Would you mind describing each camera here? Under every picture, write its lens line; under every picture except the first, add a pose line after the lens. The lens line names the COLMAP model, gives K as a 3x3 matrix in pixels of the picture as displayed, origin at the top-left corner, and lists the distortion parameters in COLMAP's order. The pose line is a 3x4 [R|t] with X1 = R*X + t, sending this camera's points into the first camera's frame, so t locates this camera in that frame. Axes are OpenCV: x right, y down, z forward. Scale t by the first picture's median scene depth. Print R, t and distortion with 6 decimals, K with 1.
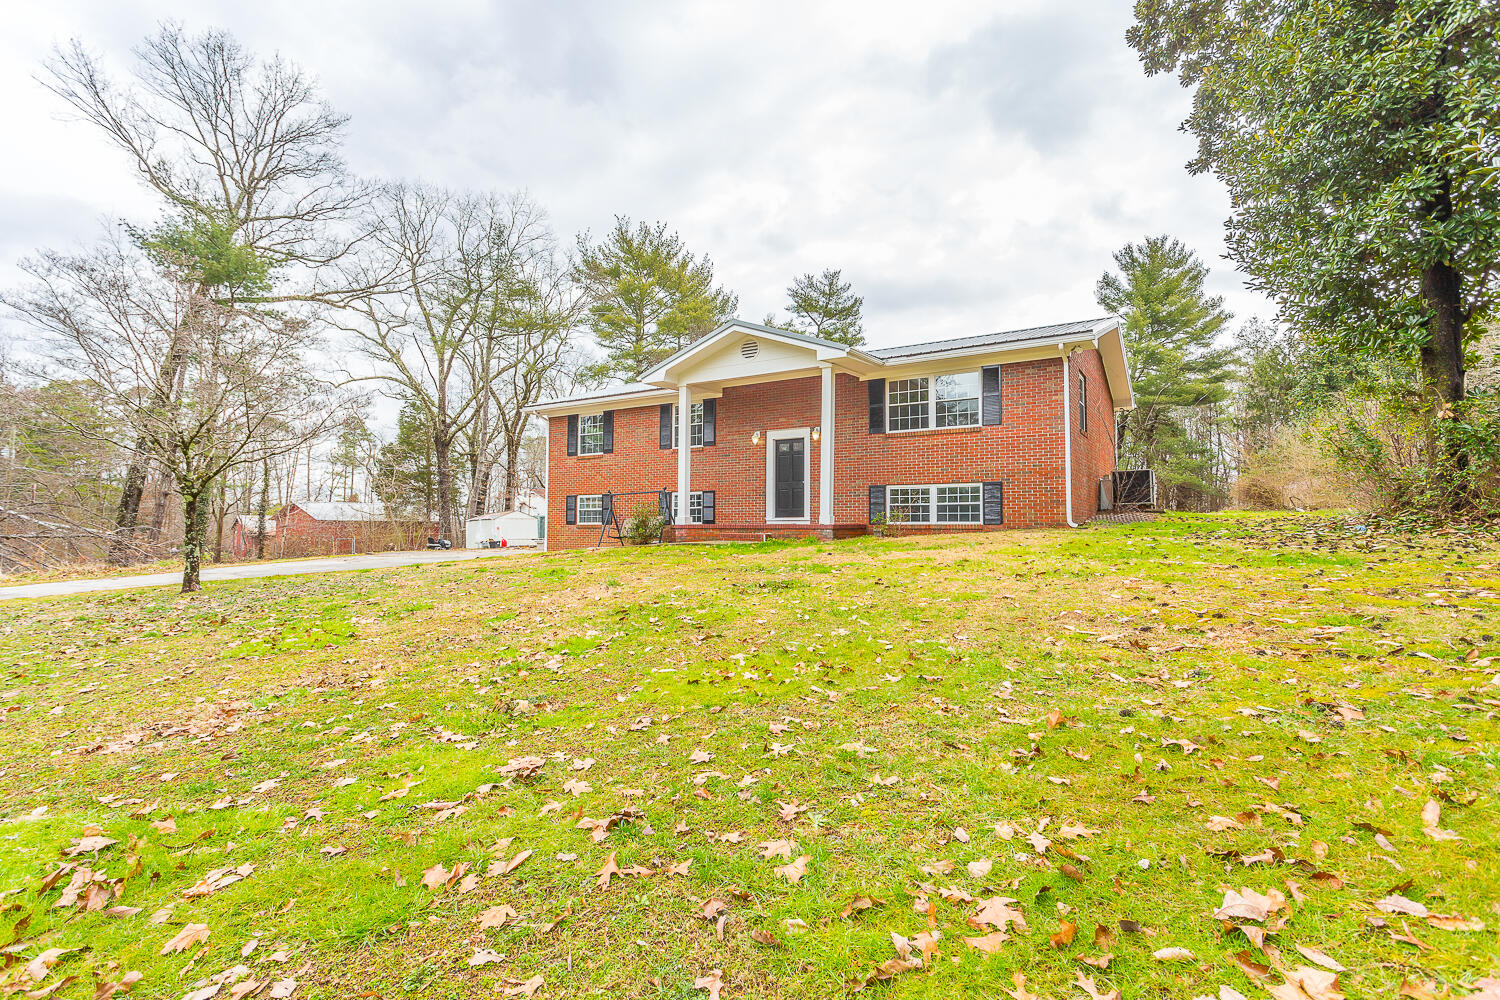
lens RADIAL K [[723.7, 0, 741.7], [0, 723.7, 505.3], [0, 0, 1]] dist [0.001883, 0.000823]
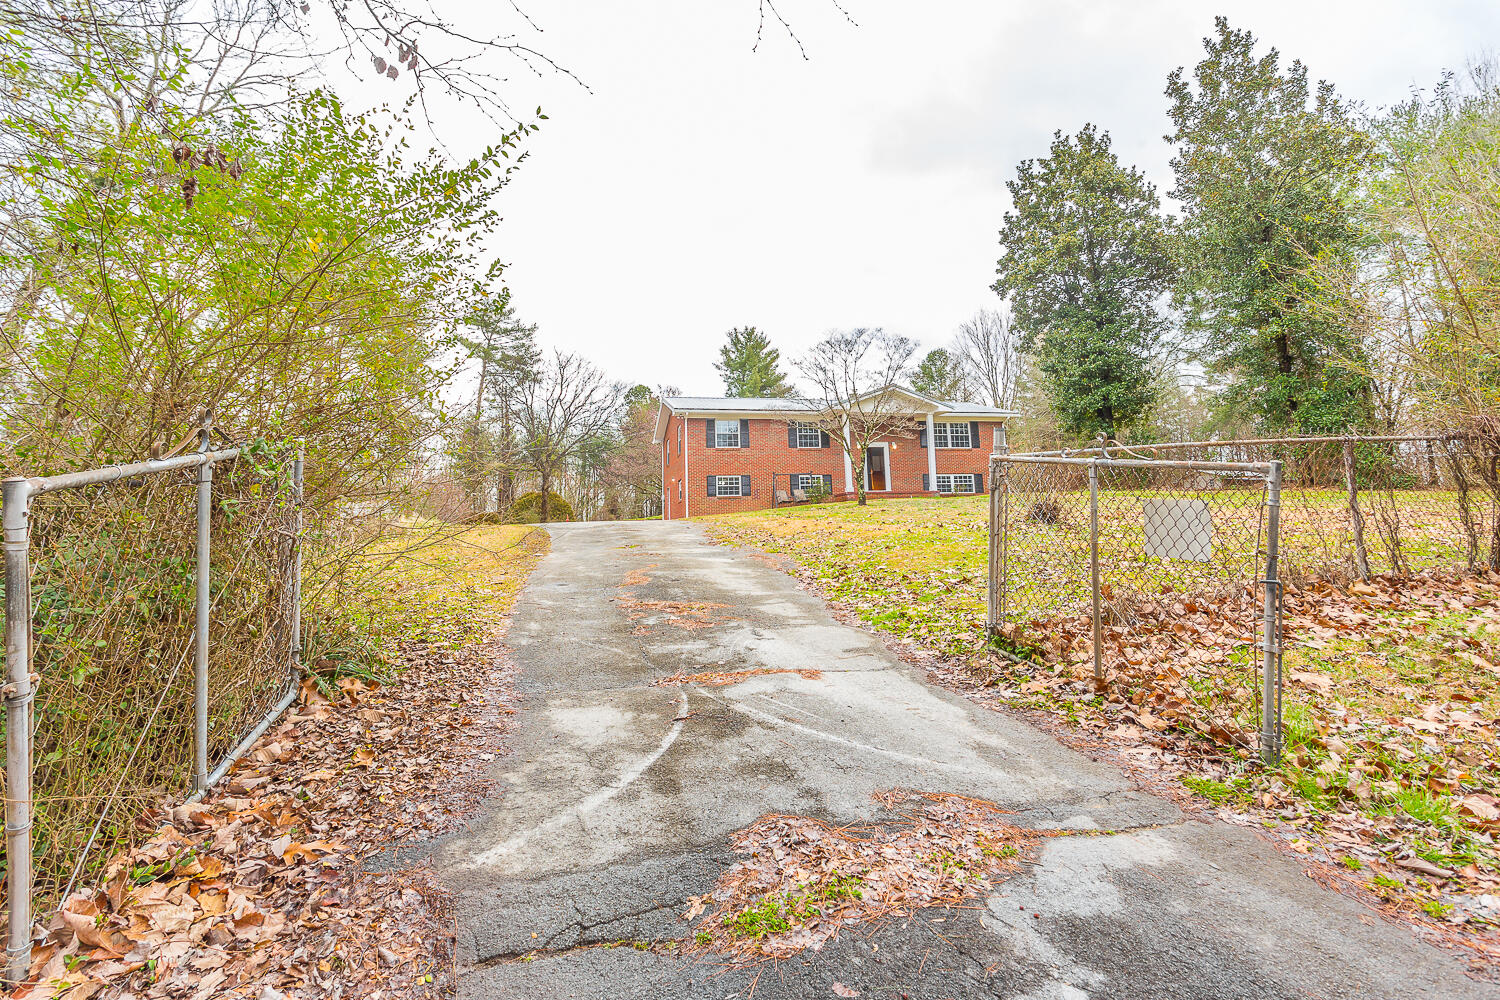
lens RADIAL K [[771.8, 0, 748.1], [0, 771.8, 418.3], [0, 0, 1]] dist [0.000218, 0.000078]
pose [[0.691939, 0.102020, 0.714711, -1.584821], [0.007068, 0.988961, -0.148009, 0.124148], [-0.721921, 0.107465, 0.683580, -0.103108]]
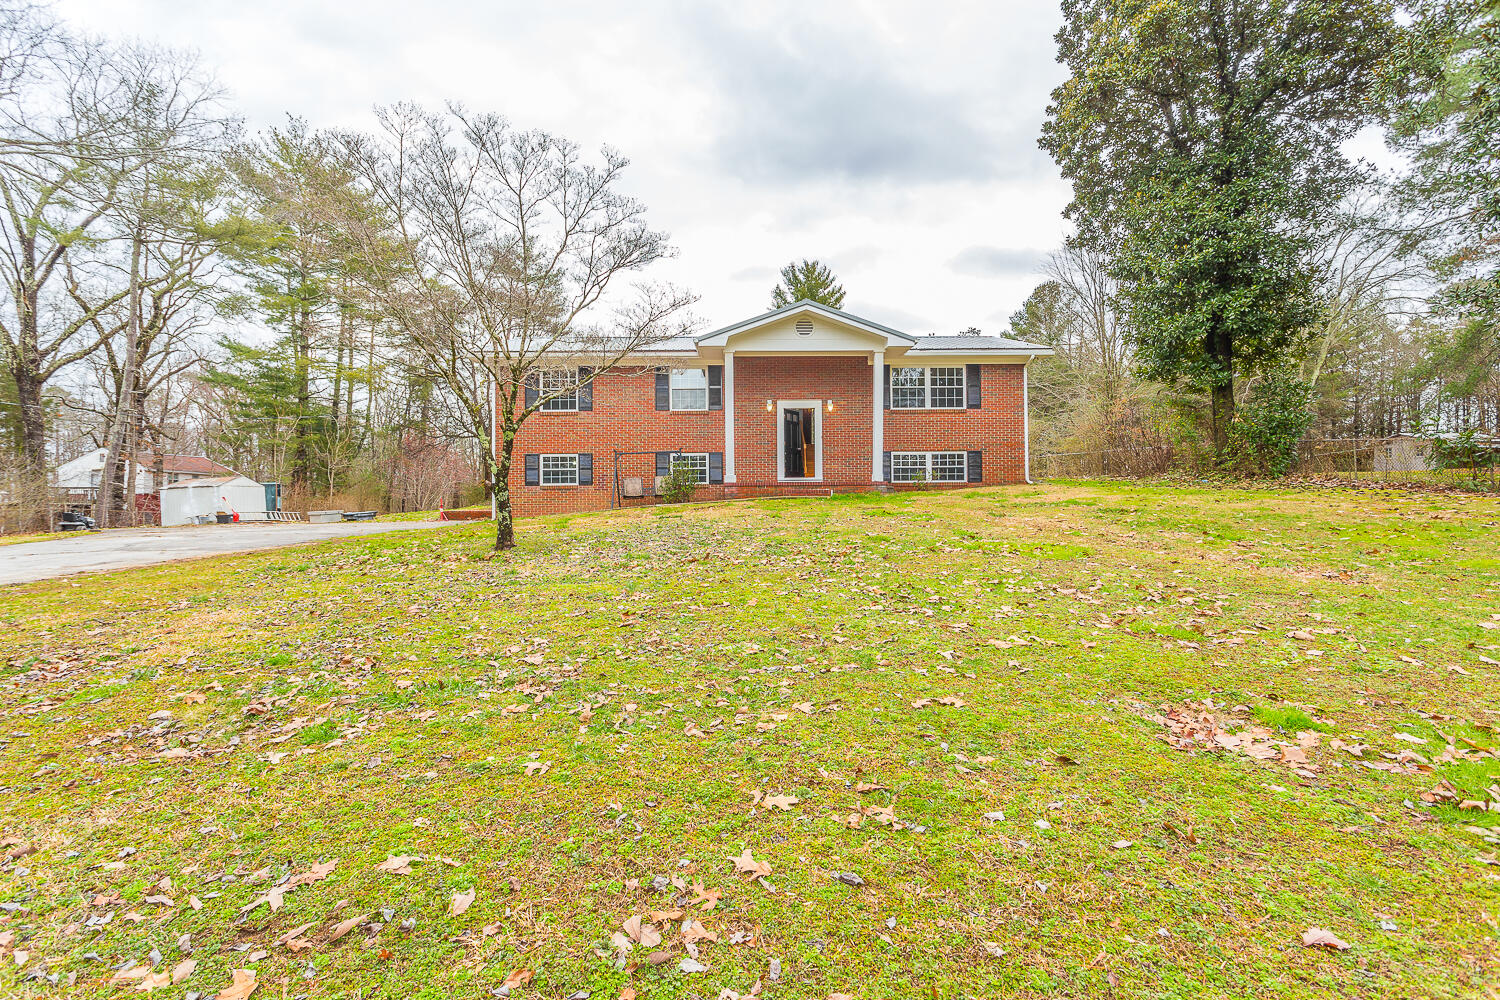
lens RADIAL K [[723.5, 0, 750.0], [0, 723.5, 500.0], [0, 0, 1]] dist [0.001679, 0.000869]
pose [[0.823876, -0.006201, 0.566737, -0.661031], [-0.006795, 0.999760, 0.020817, 0.029766], [-0.566730, -0.021001, 0.823636, 0.106310]]
